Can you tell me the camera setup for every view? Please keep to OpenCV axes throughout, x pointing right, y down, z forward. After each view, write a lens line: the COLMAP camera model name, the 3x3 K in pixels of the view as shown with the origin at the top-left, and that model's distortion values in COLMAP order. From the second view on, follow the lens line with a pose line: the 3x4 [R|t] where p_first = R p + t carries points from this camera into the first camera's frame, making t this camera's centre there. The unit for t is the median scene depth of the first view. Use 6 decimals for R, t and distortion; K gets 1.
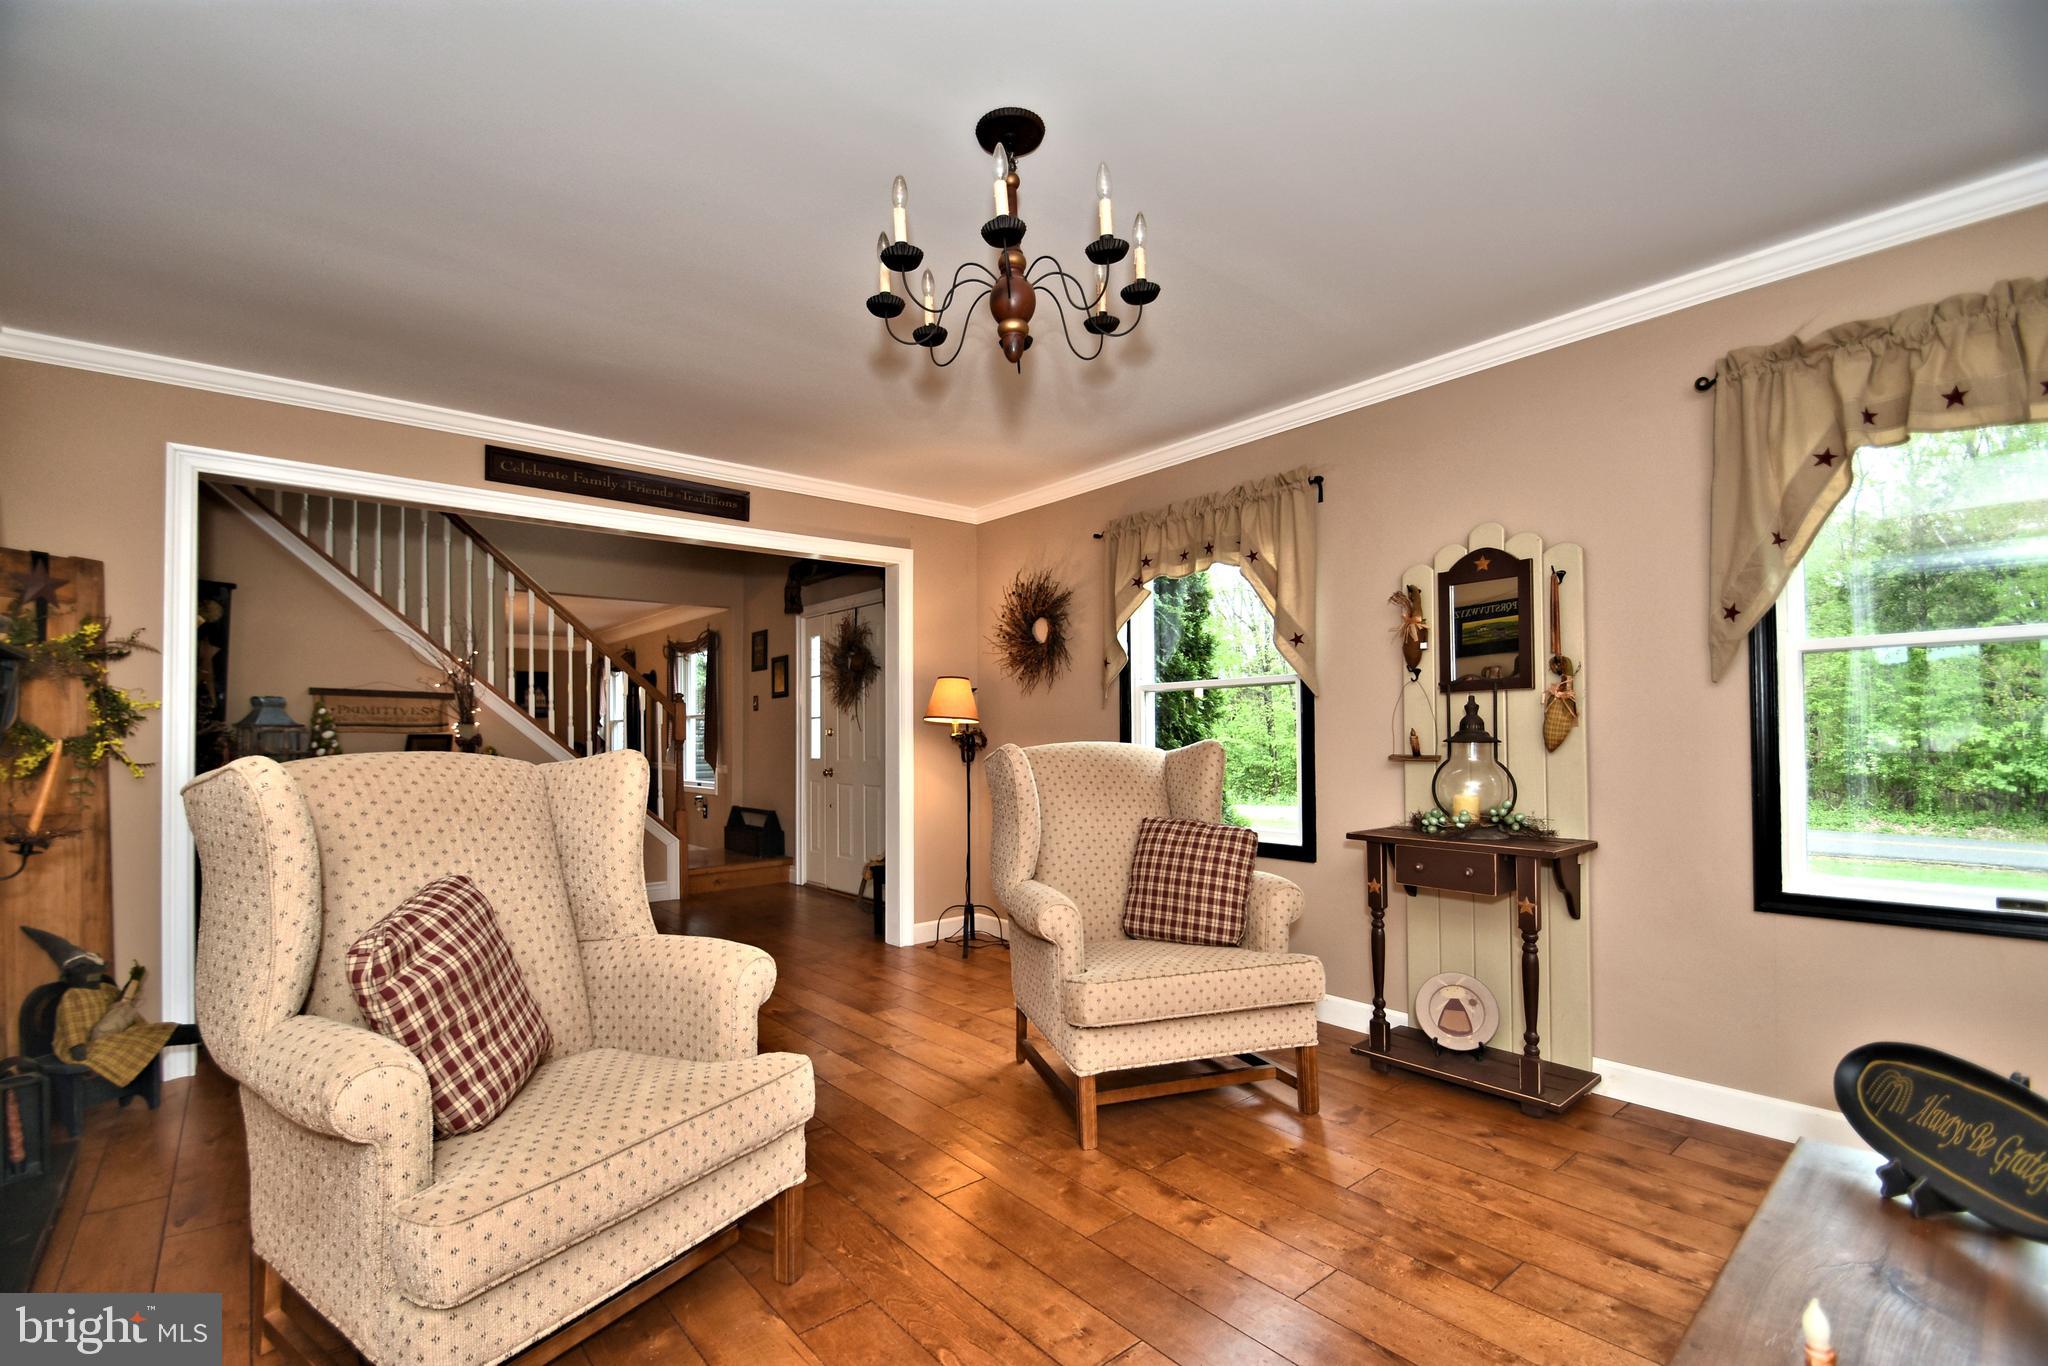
lens RADIAL K [[890.6, 0, 989.2], [0, 890.6, 729.0], [0, 0, 1]] dist [-0.000826, -0.011206]
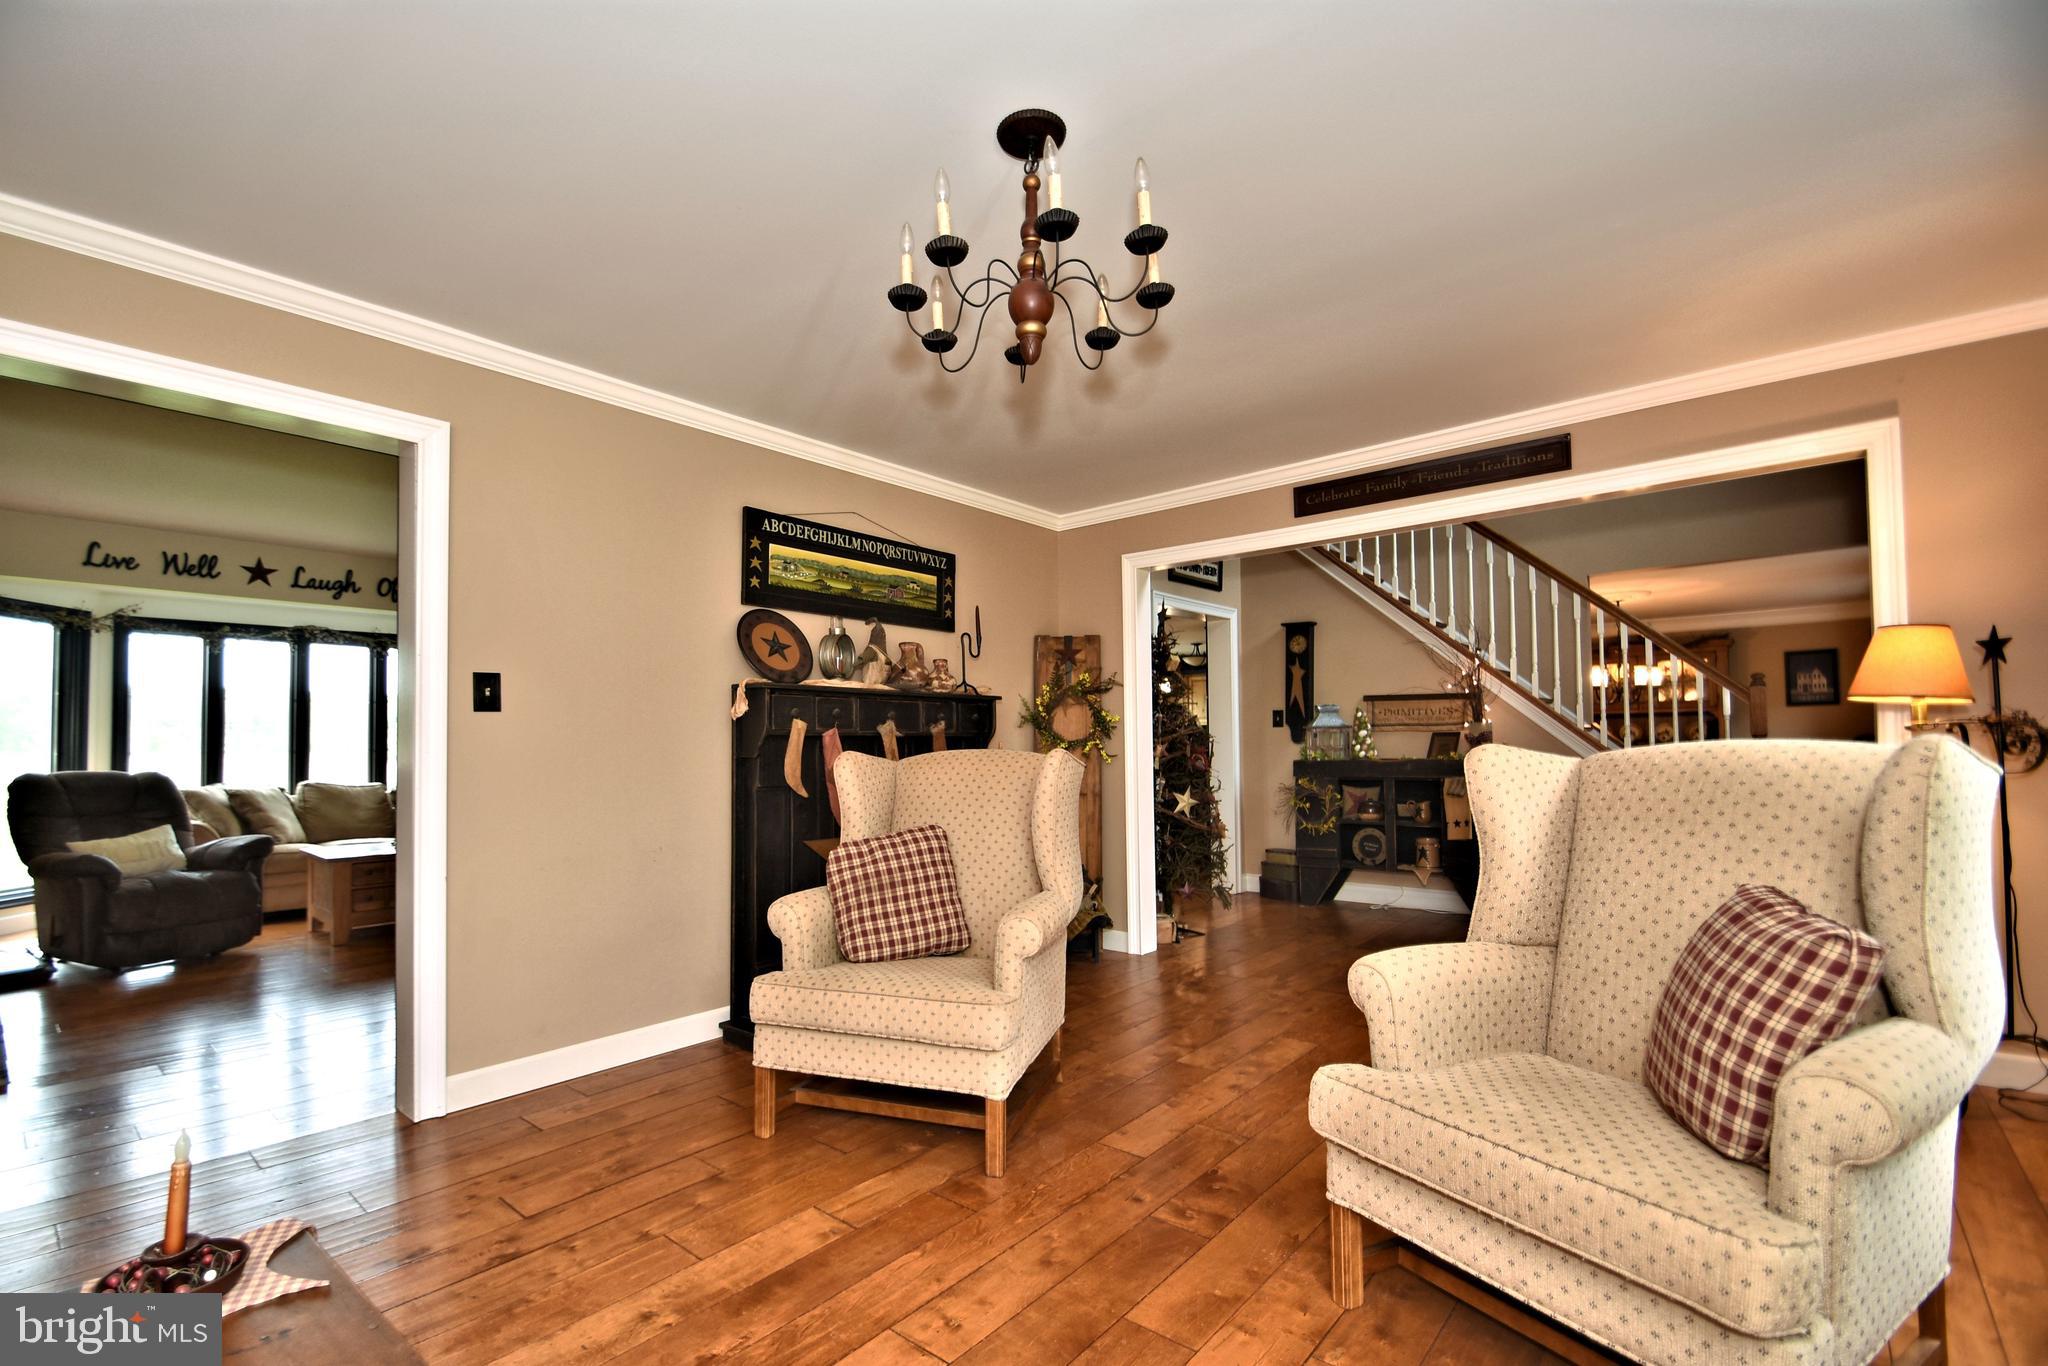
lens RADIAL K [[890.6, 0, 989.2], [0, 890.6, 729.0], [0, 0, 1]] dist [-0.000826, -0.011206]
pose [[0.176575, -0.012636, -0.984206, 0.618592], [0.019907, 0.999759, -0.009264, 0.001530], [0.984086, -0.017957, 0.176784, 0.474968]]
